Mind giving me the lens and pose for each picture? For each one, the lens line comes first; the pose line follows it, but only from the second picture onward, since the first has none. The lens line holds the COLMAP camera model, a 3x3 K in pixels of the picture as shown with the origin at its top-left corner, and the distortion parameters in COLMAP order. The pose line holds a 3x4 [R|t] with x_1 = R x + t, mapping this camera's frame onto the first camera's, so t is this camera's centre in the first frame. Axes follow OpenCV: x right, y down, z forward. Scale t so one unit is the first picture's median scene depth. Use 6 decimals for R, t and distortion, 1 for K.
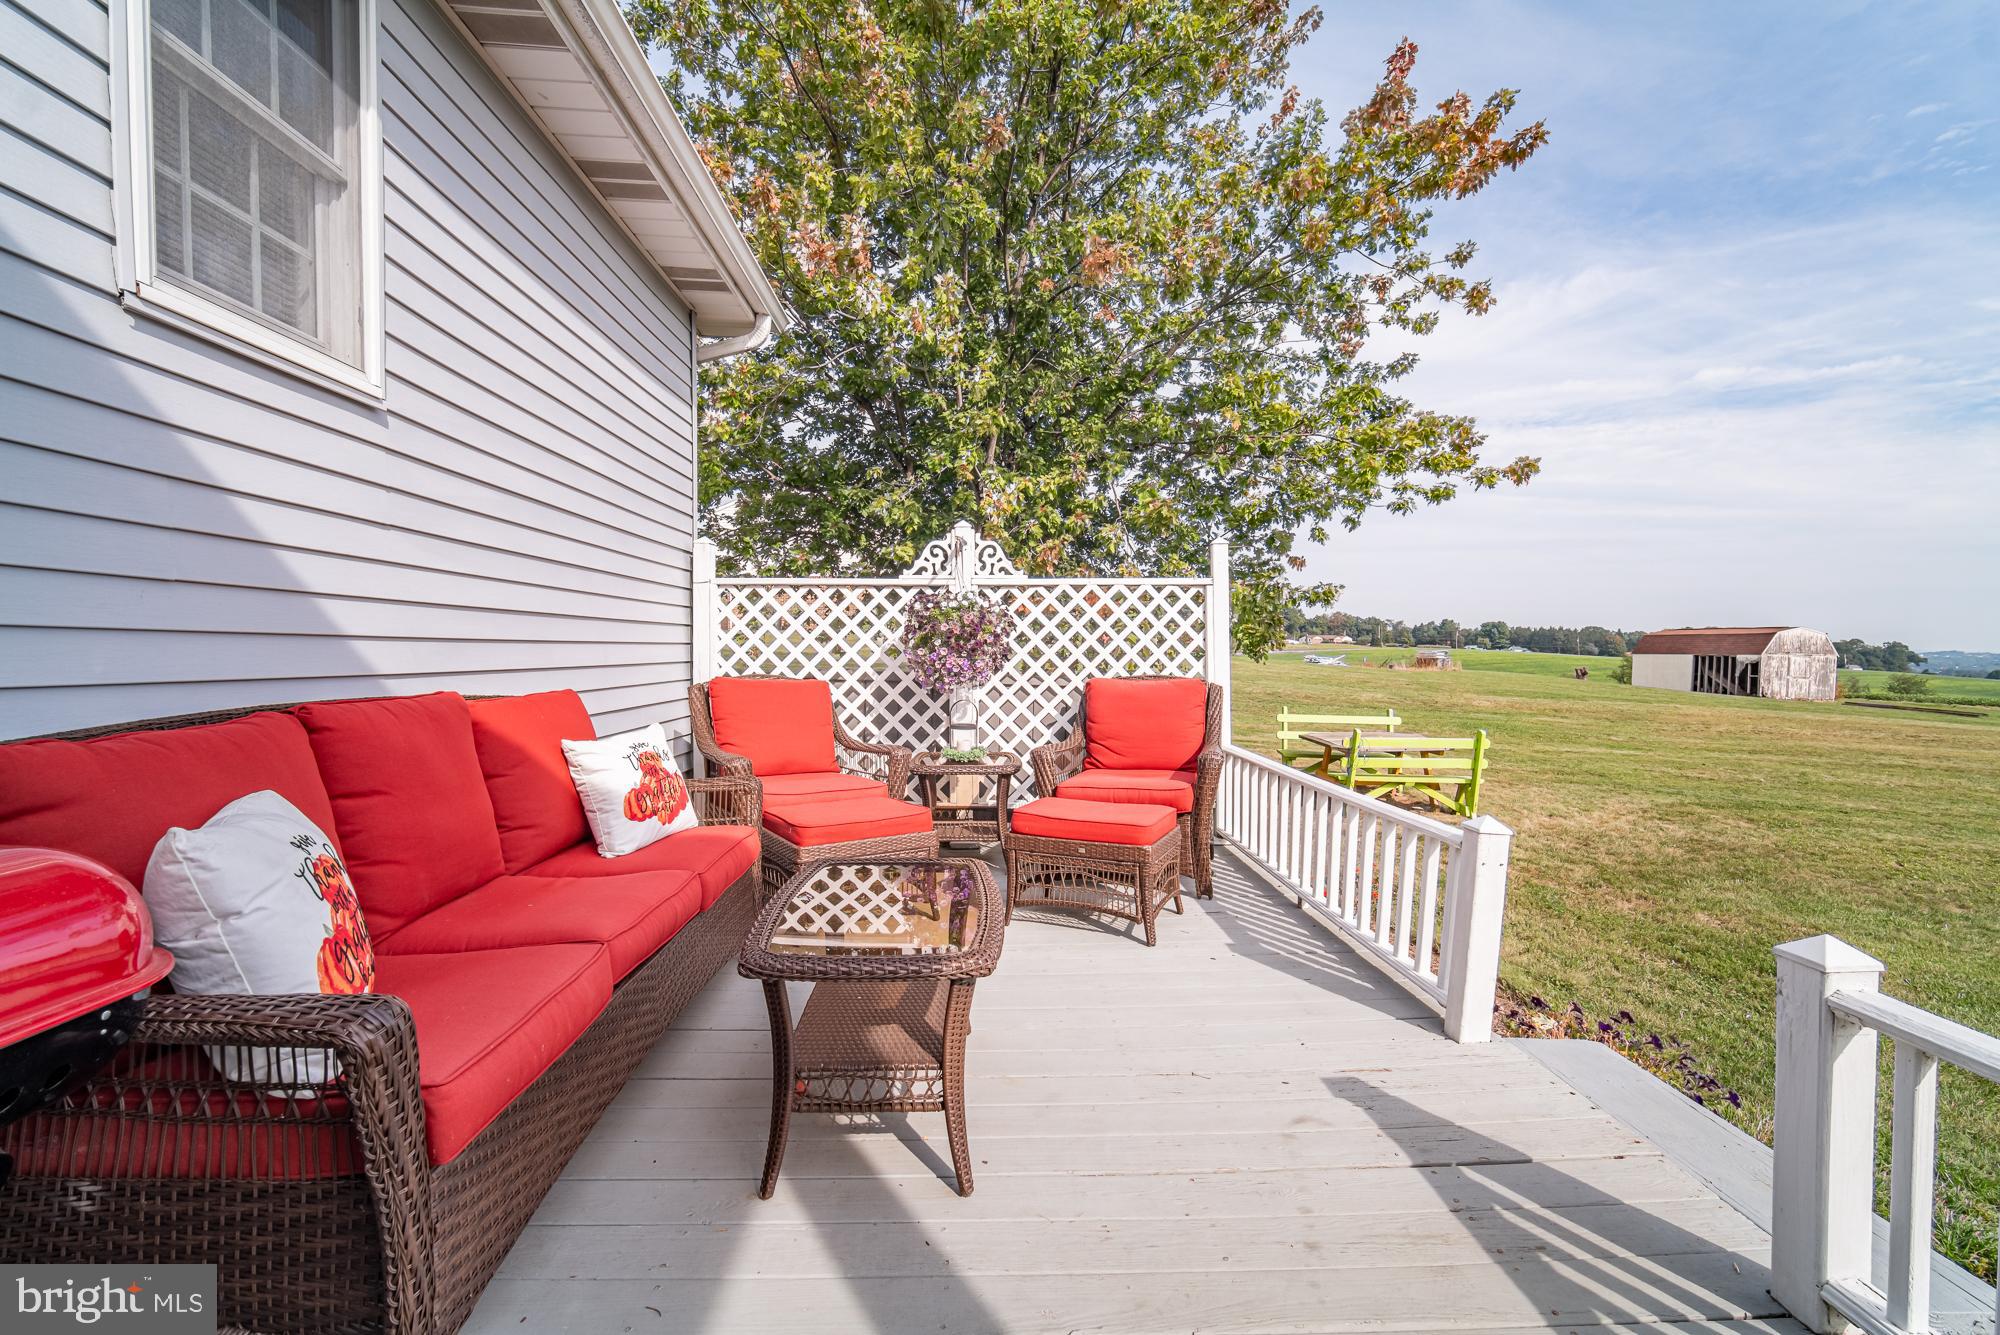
lens RADIAL K [[863.4, 0, 996.1], [0, 863.4, 674.8], [0, 0, 1]] dist [-0.011215, 0.004477]
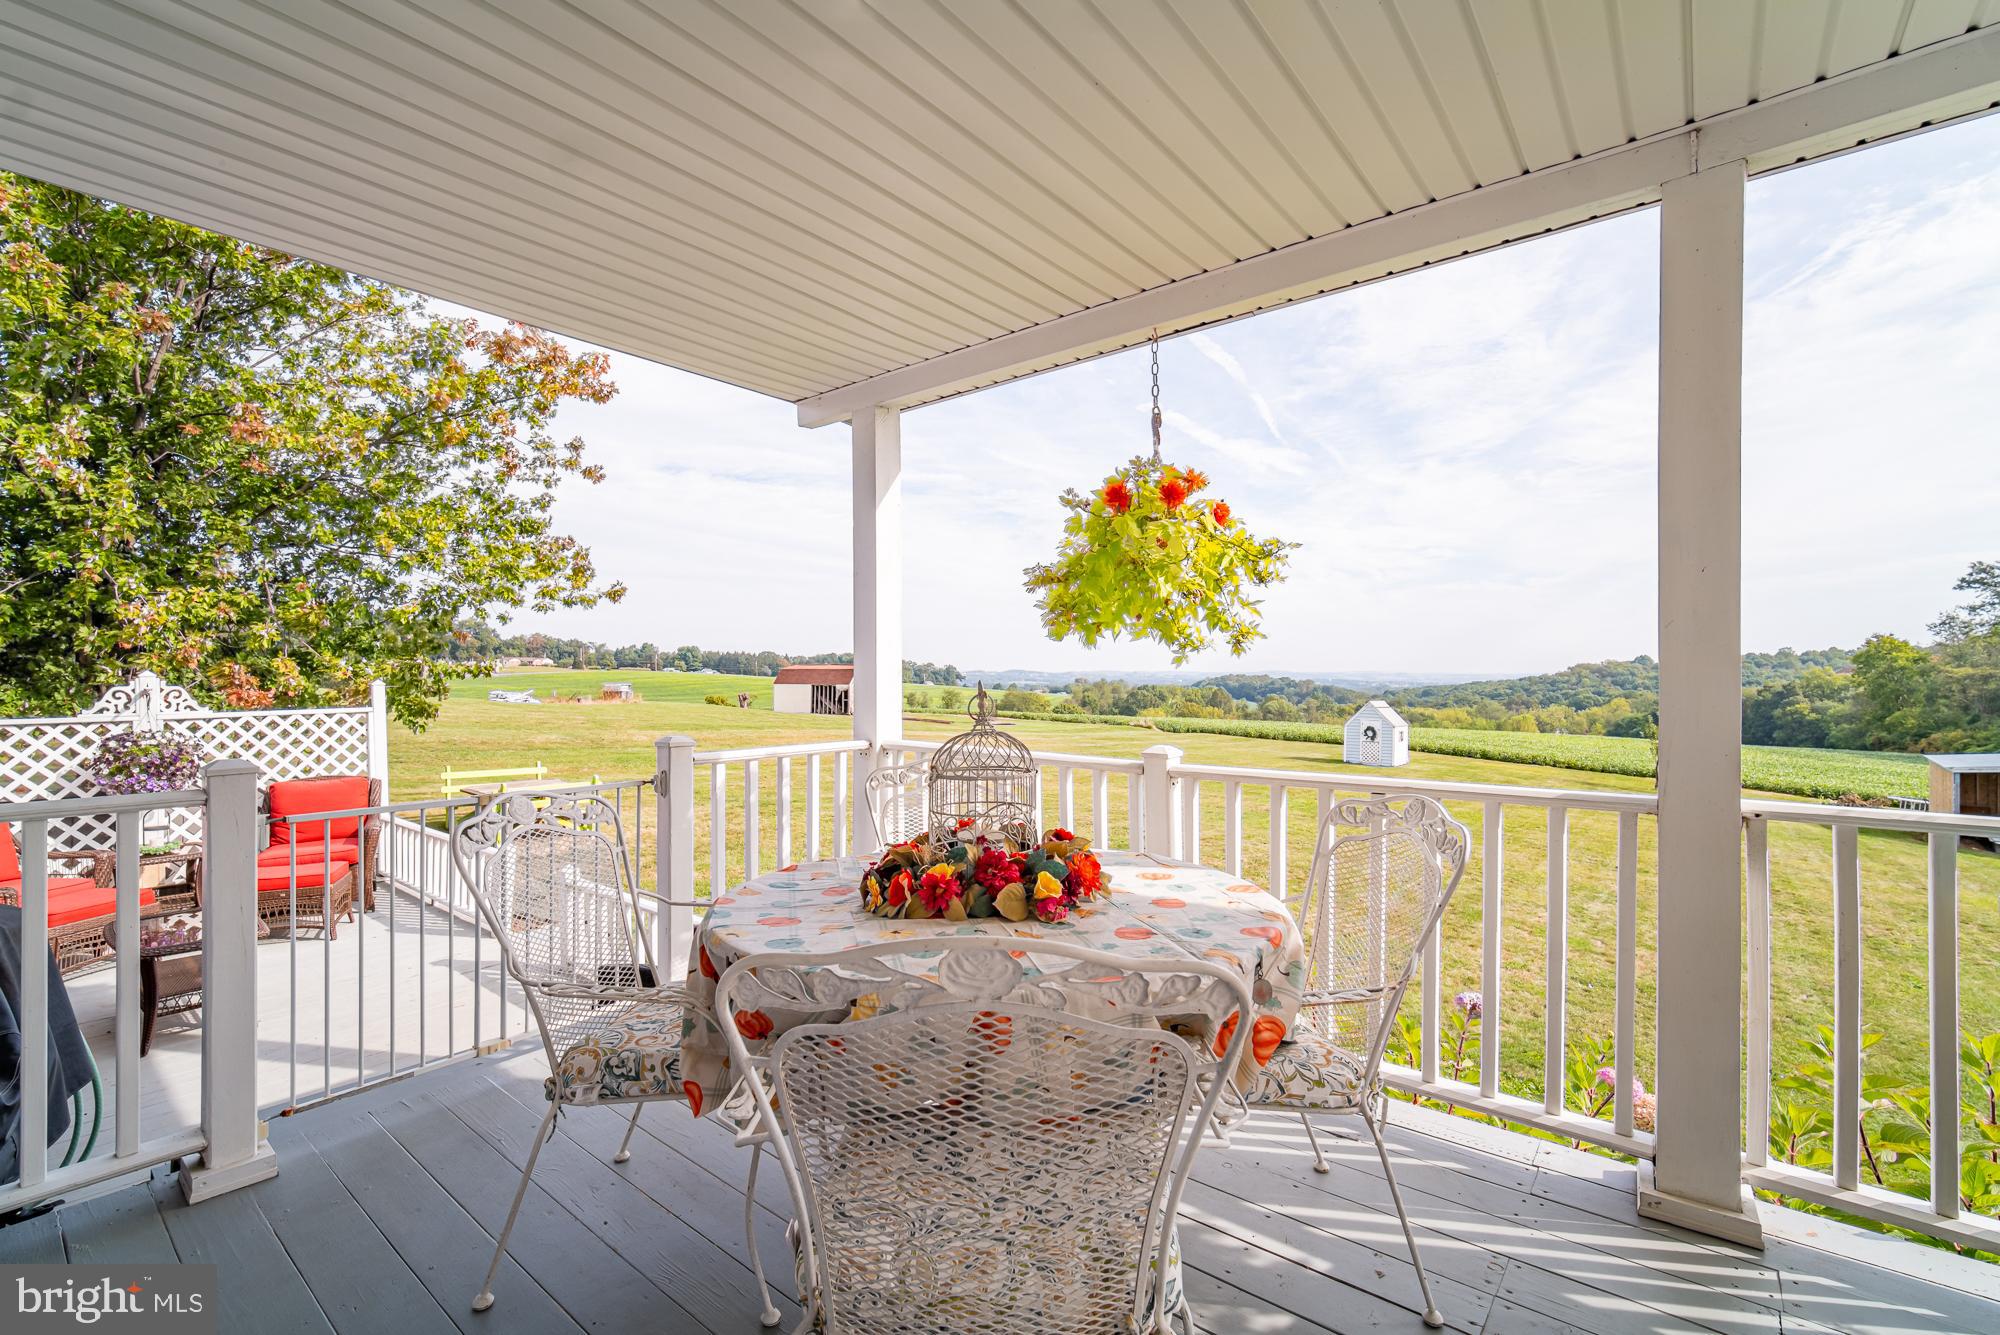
lens RADIAL K [[863.4, 0, 996.1], [0, 863.4, 674.8], [0, 0, 1]] dist [-0.011215, 0.004477]
pose [[0.647394, -0.005238, 0.762138, -0.195369], [0.025192, 0.999577, -0.014529, -0.119930], [-0.761739, 0.028605, 0.647252, -0.831682]]
